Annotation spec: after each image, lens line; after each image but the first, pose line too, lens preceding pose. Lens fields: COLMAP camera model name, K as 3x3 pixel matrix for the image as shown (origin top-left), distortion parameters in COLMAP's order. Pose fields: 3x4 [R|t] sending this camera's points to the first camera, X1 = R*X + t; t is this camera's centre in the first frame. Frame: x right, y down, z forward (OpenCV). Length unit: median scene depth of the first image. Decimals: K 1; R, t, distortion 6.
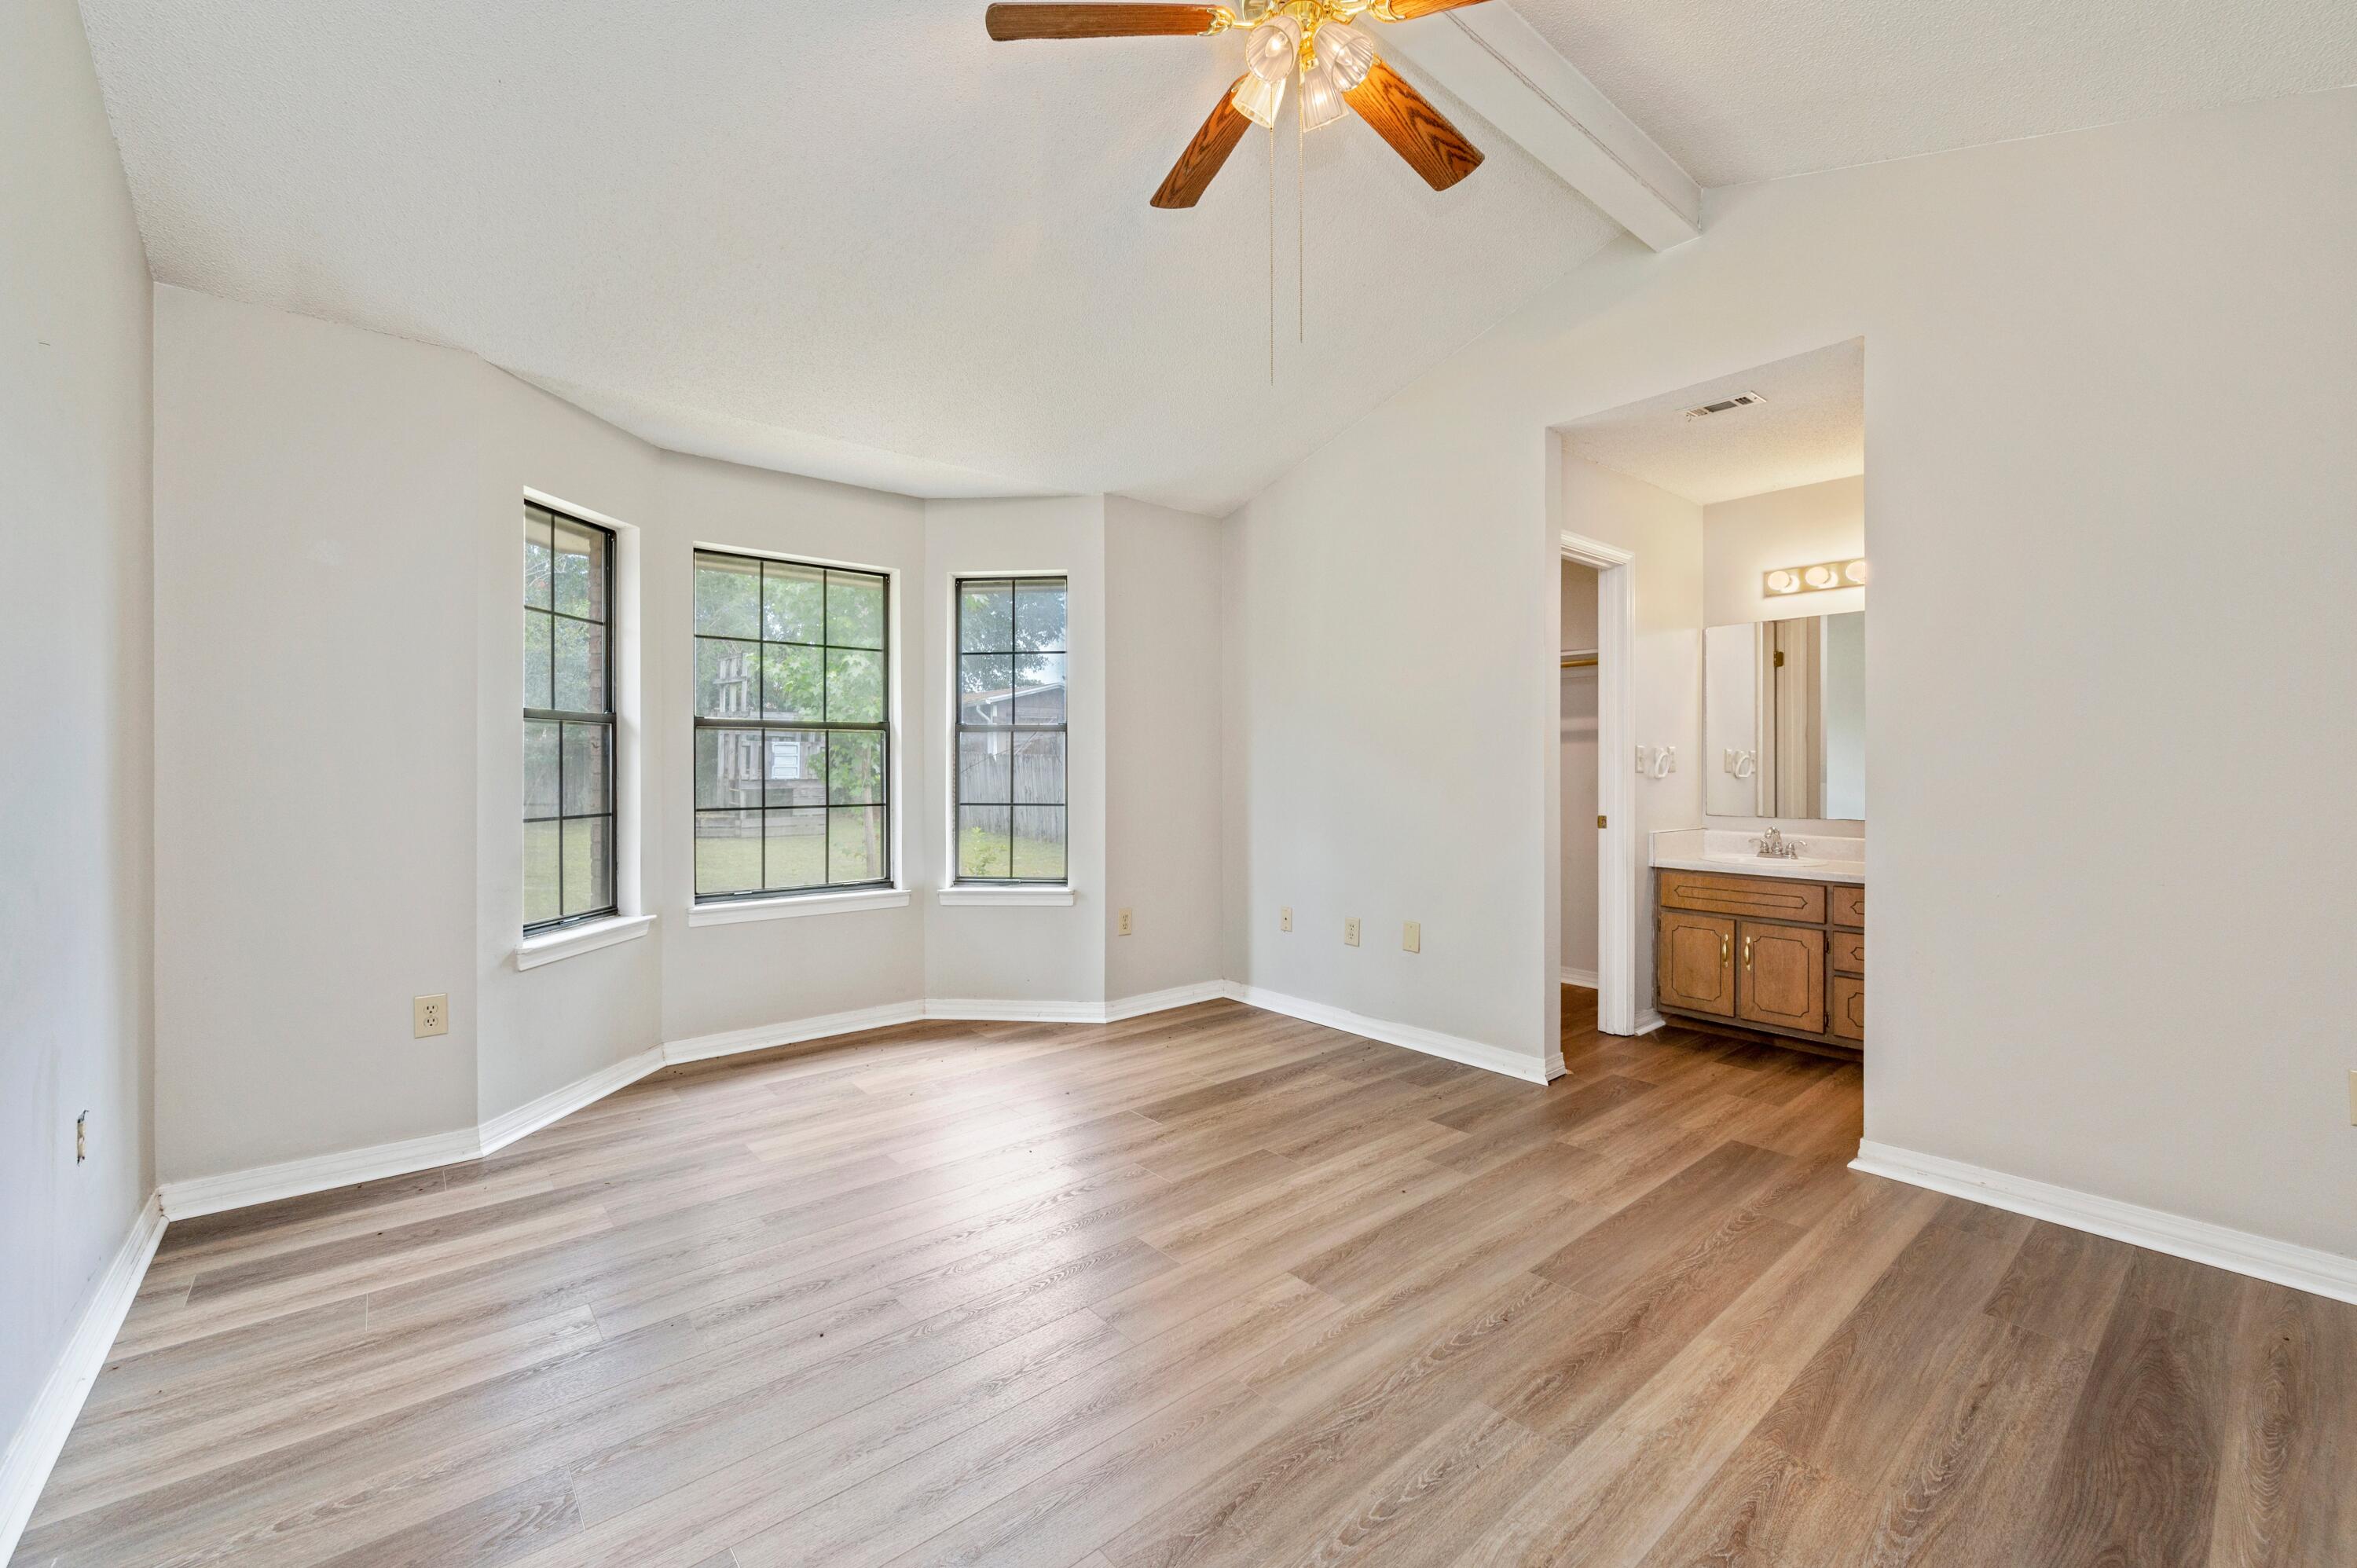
lens RADIAL K [[949.0, 0, 1175.5], [0, 949.0, 779.8], [0, 0, 1]] dist [-0.006078, -0.000063]
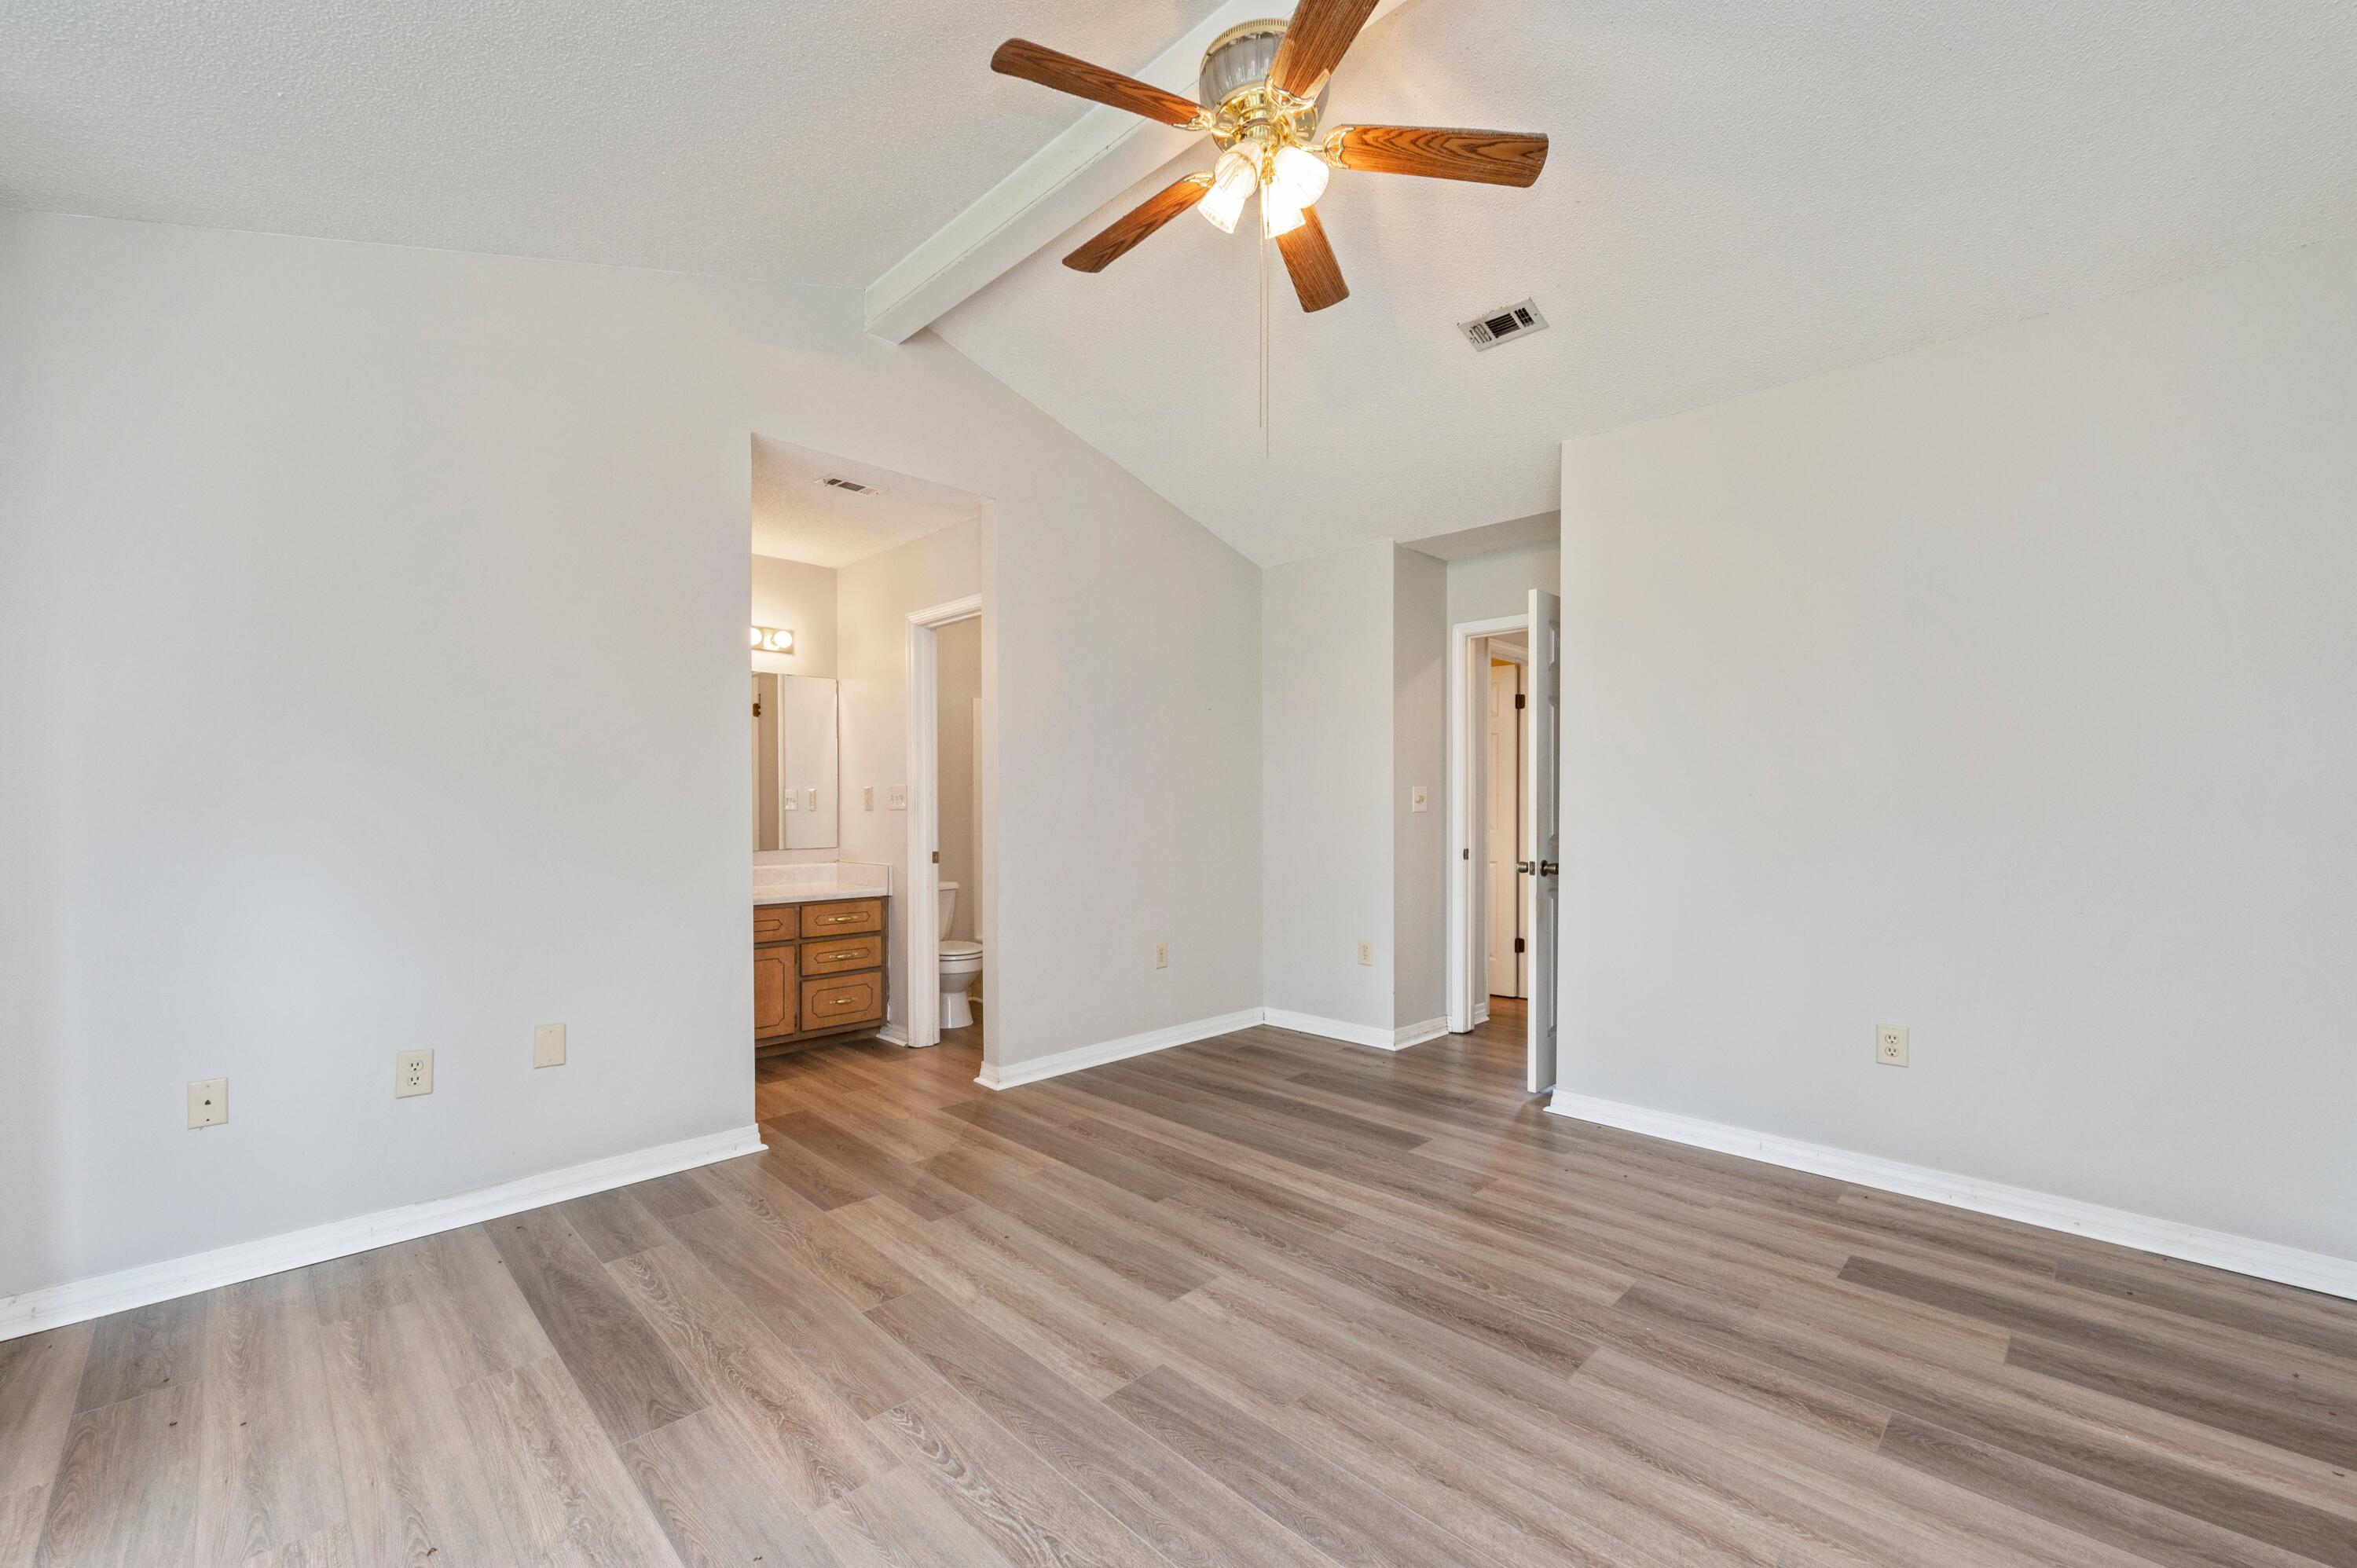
lens RADIAL K [[949.0, 0, 1174.8], [0, 949.0, 818.9], [0, 0, 1]] dist [-0.006078, -0.000063]
pose [[-0.081515, -0.014473, 0.996567, -0.604852], [0.015568, 0.999754, 0.015793, -0.008537], [-0.996551, 0.016802, -0.081270, 0.730935]]
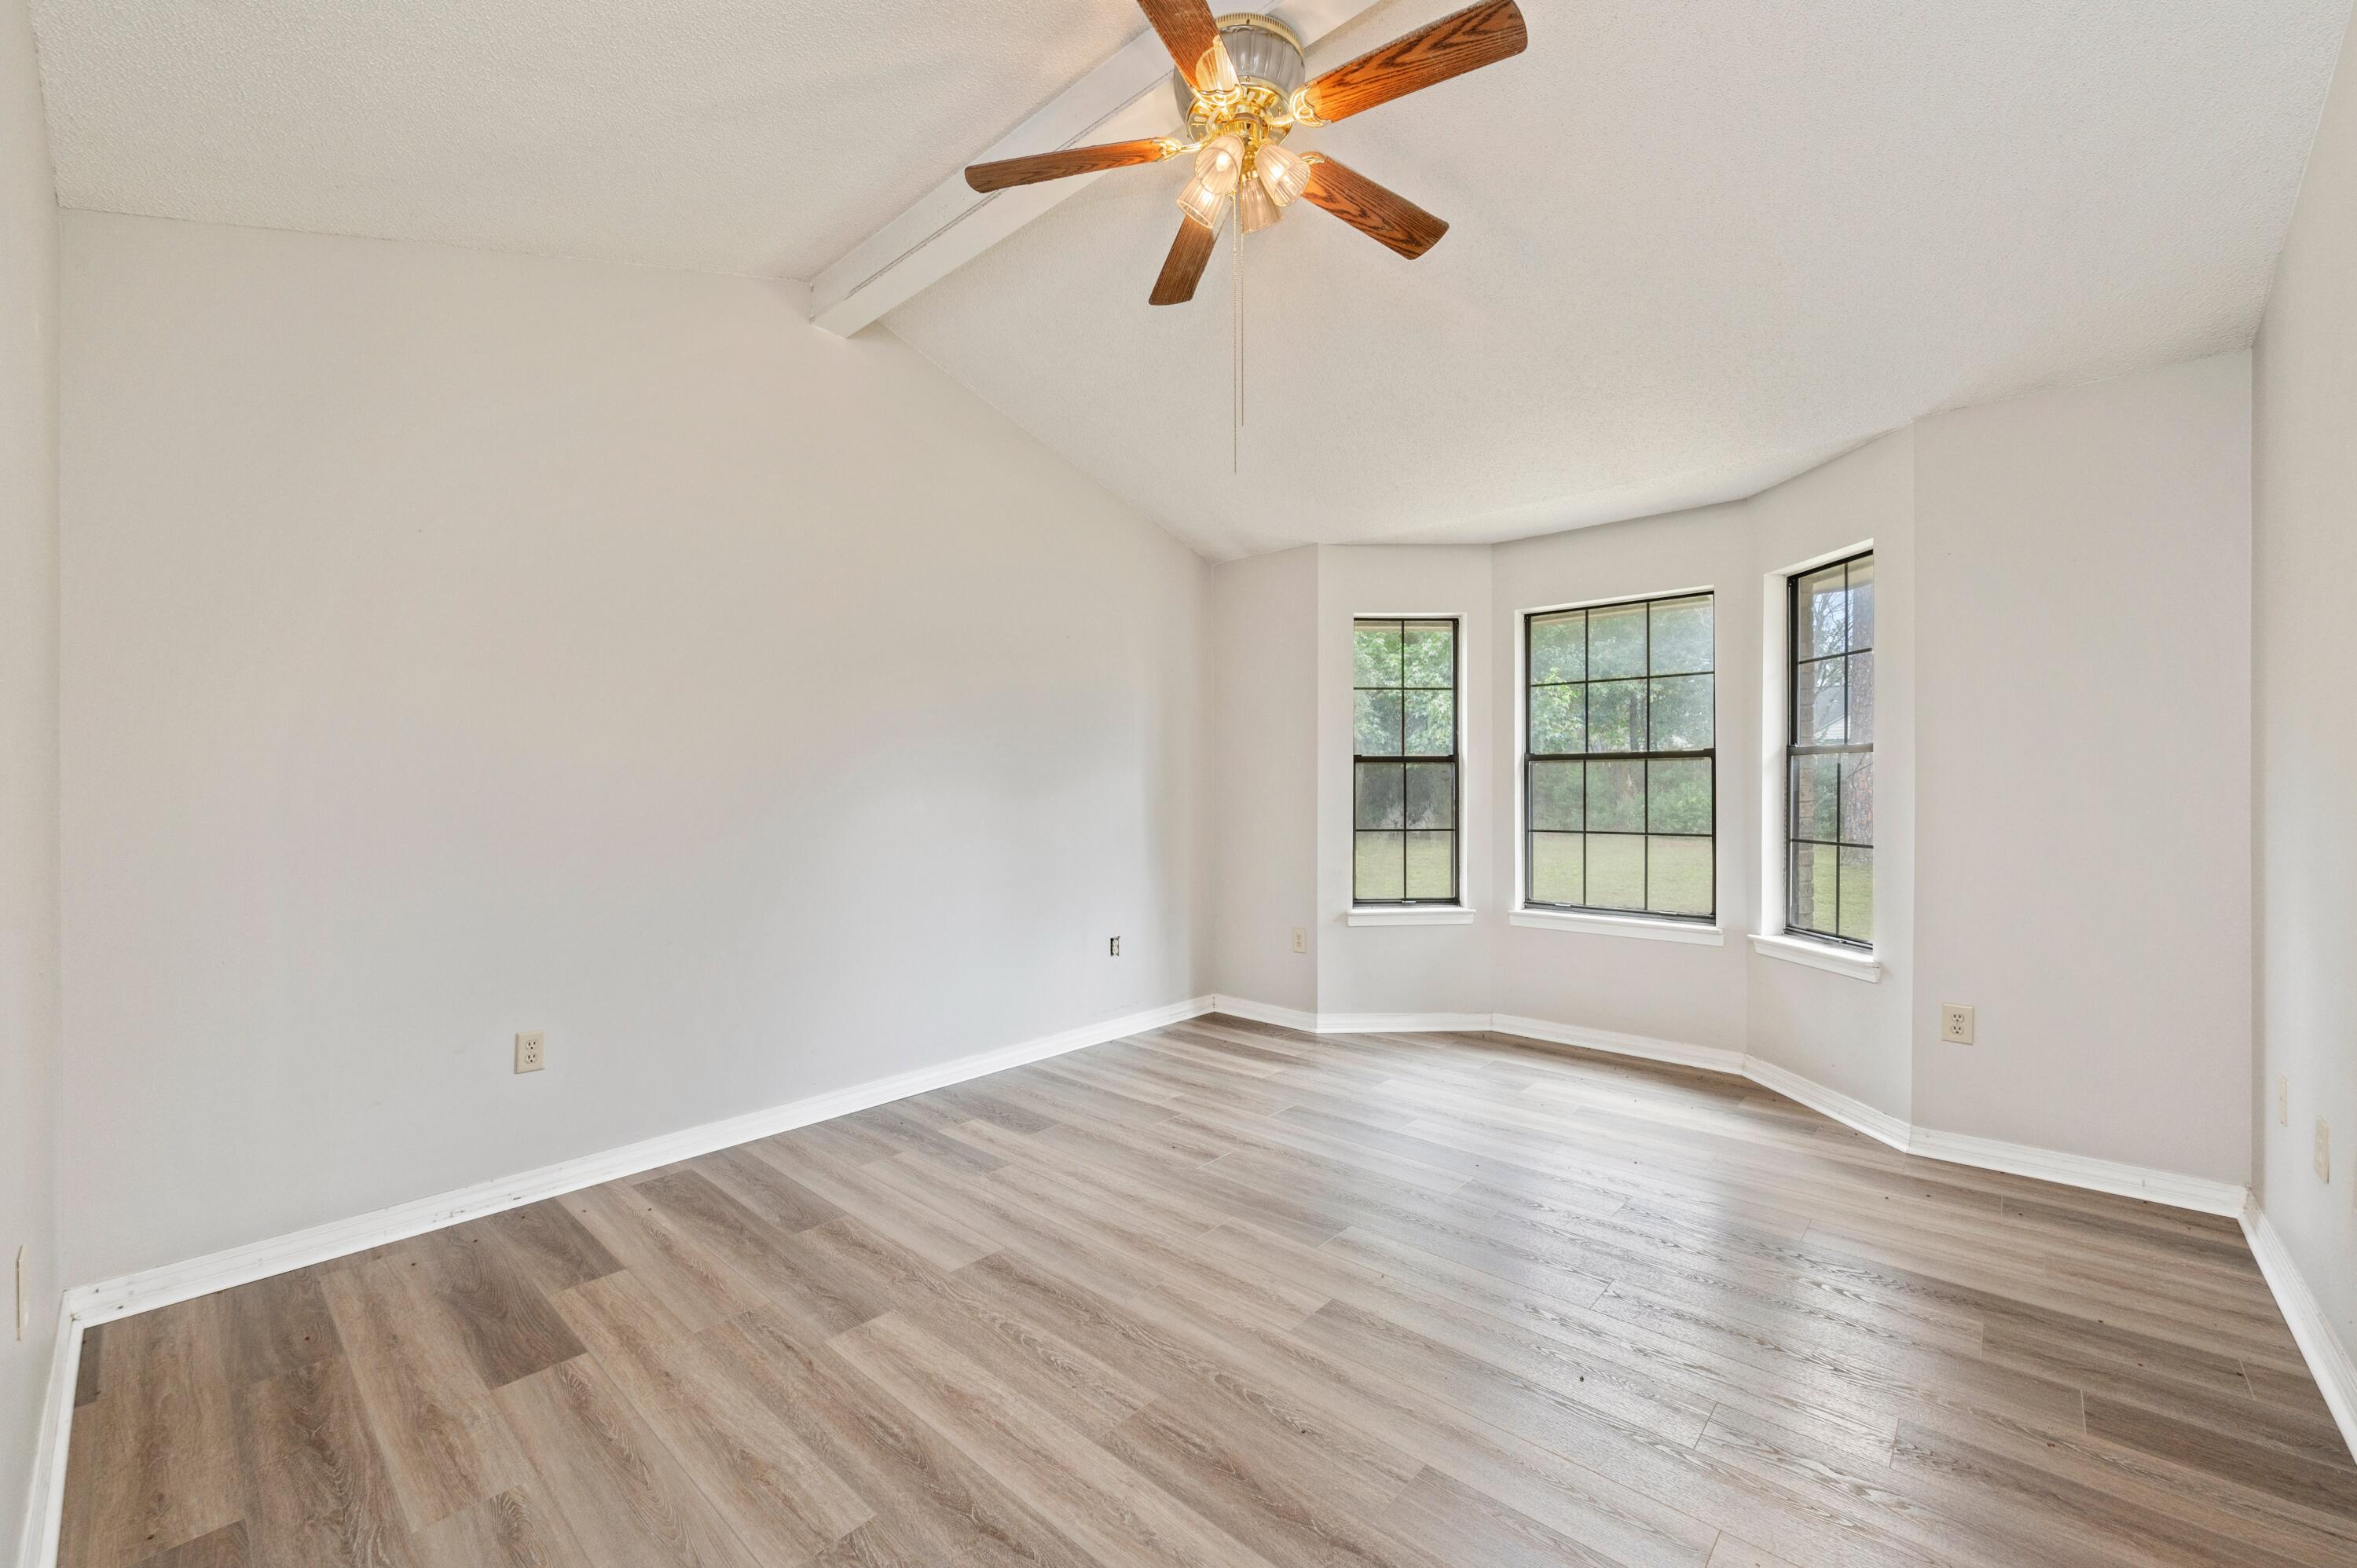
lens RADIAL K [[949.0, 0, 1184.4], [0, 949.0, 801.7], [0, 0, 1]] dist [-0.006078, -0.000063]
pose [[0.142841, 0.016033, -0.989616, 0.751086], [-0.012770, 0.999815, 0.014355, -0.019866], [0.989663, 0.010587, 0.143020, 0.472147]]
